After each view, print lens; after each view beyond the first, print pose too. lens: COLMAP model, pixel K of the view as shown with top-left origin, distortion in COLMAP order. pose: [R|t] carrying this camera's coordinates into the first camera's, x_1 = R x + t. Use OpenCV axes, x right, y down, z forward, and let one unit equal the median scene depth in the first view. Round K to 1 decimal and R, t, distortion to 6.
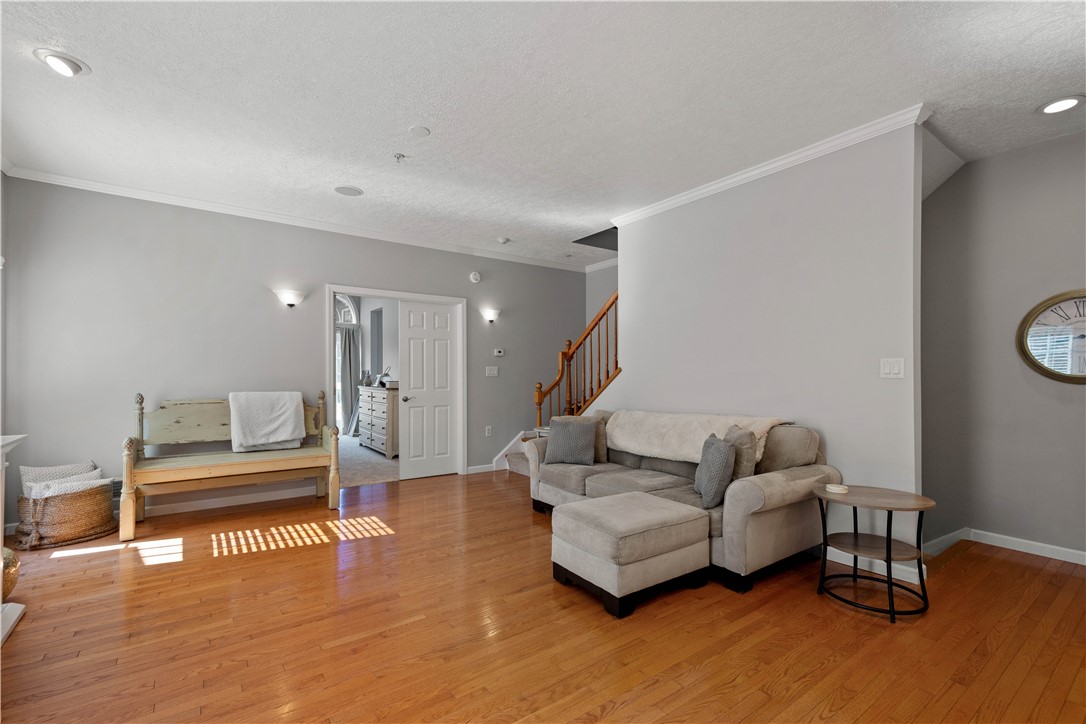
lens RADIAL K [[477.0, 0, 550.9], [0, 477.0, 378.6], [0, 0, 1]] dist [0.011790, -0.004217]
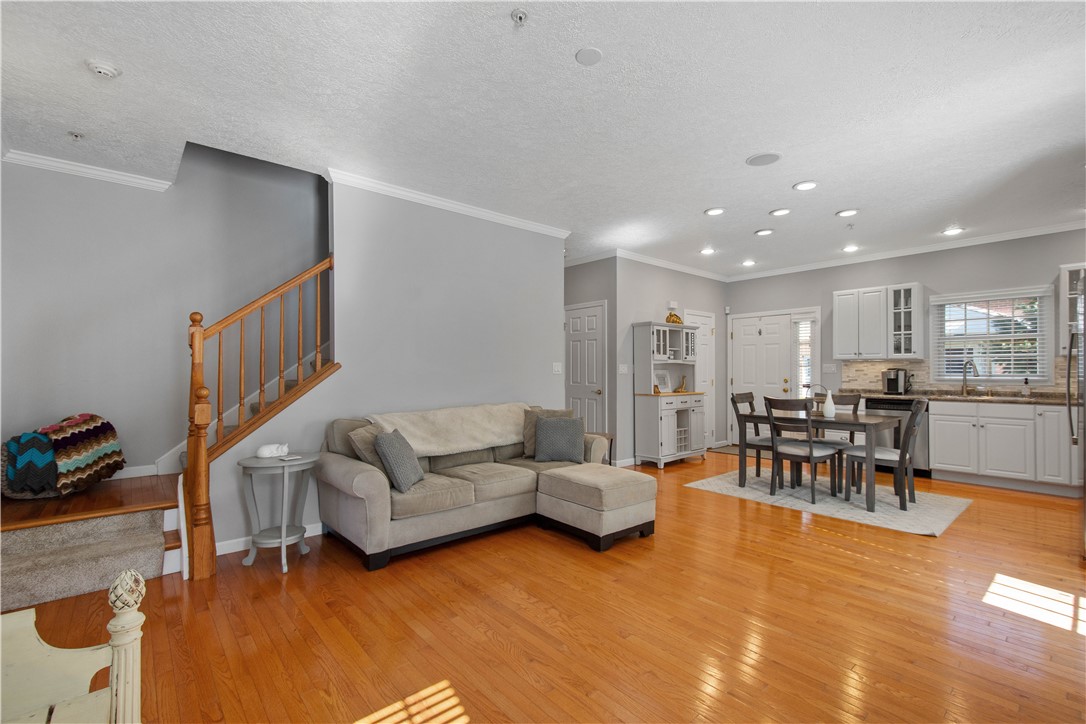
lens RADIAL K [[477.0, 0, 551.2], [0, 477.0, 369.3], [0, 0, 1]] dist [0.011790, -0.004217]
pose [[-0.083545, 0.005468, 0.996489, -0.768809], [0.011141, 0.999928, -0.004553, -0.006840], [-0.996442, 0.010722, -0.083600, 0.836589]]
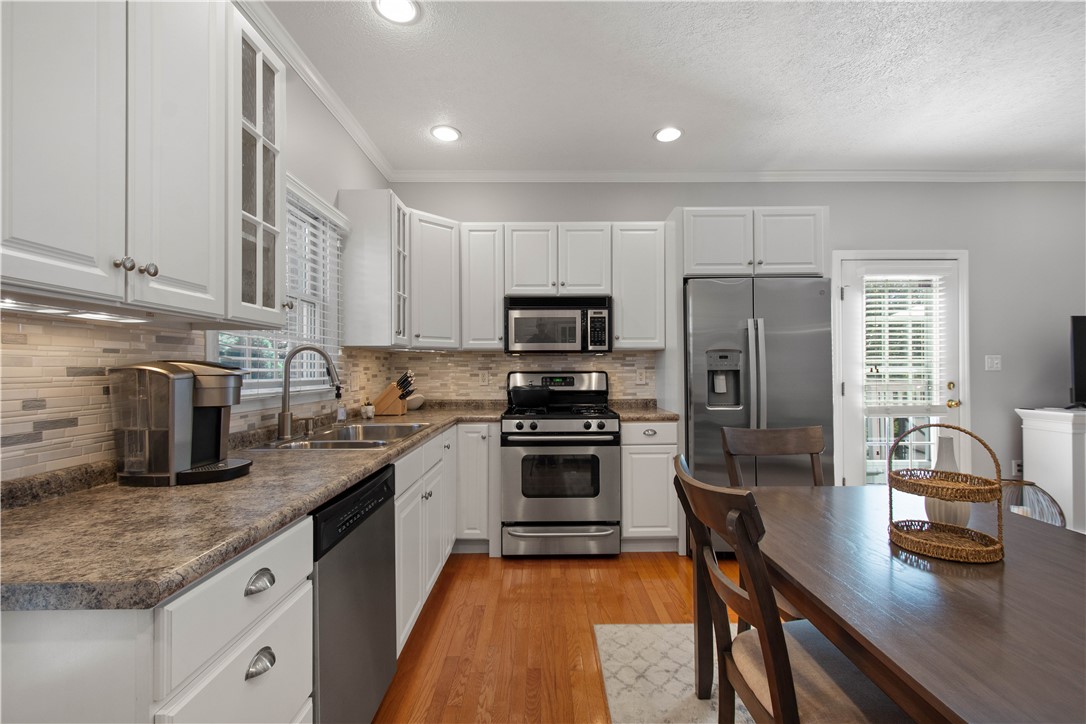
lens RADIAL K [[477.0, 0, 547.5], [0, 477.0, 360.9], [0, 0, 1]] dist [0.011790, -0.004217]
pose [[-0.584119, -0.011103, -0.811592, 0.754010], [-0.004428, 0.999935, -0.010493, -0.002433], [0.811656, -0.002535, -0.584130, 0.053693]]
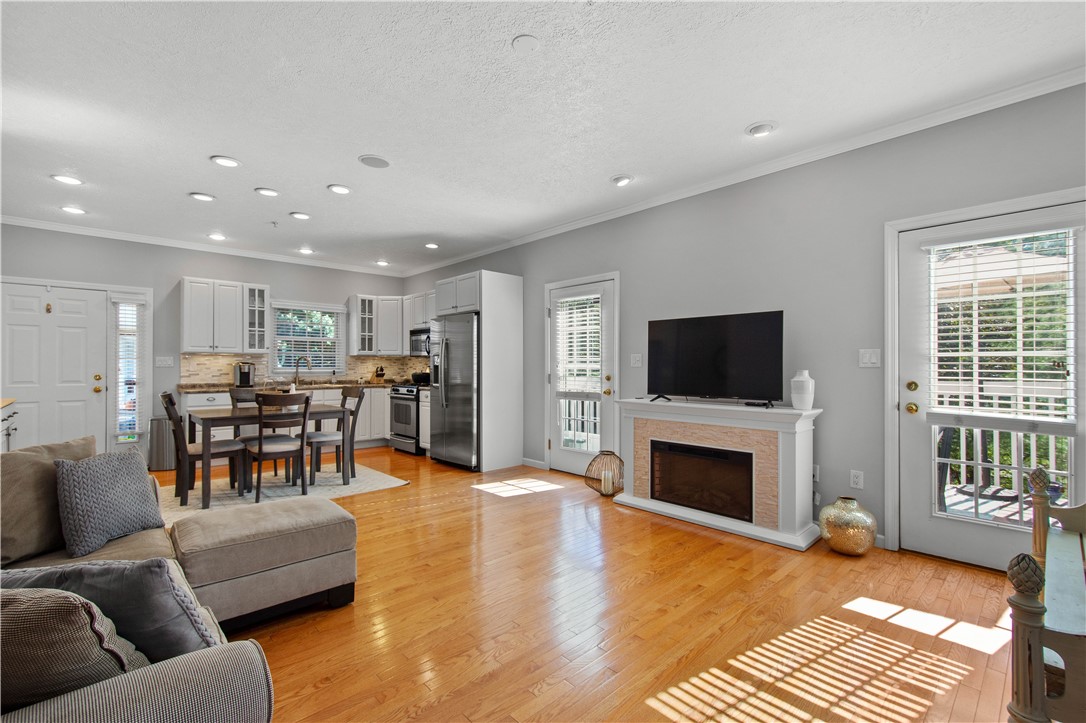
lens RADIAL K [[477.0, 0, 543.1], [0, 477.0, 363.8], [0, 0, 1]] dist [0.011790, -0.004217]
pose [[-0.993133, -0.000535, -0.116987, -0.156715], [-0.001240, 0.999982, 0.005953, -0.010463], [0.116982, 0.006058, -0.993116, 1.310956]]
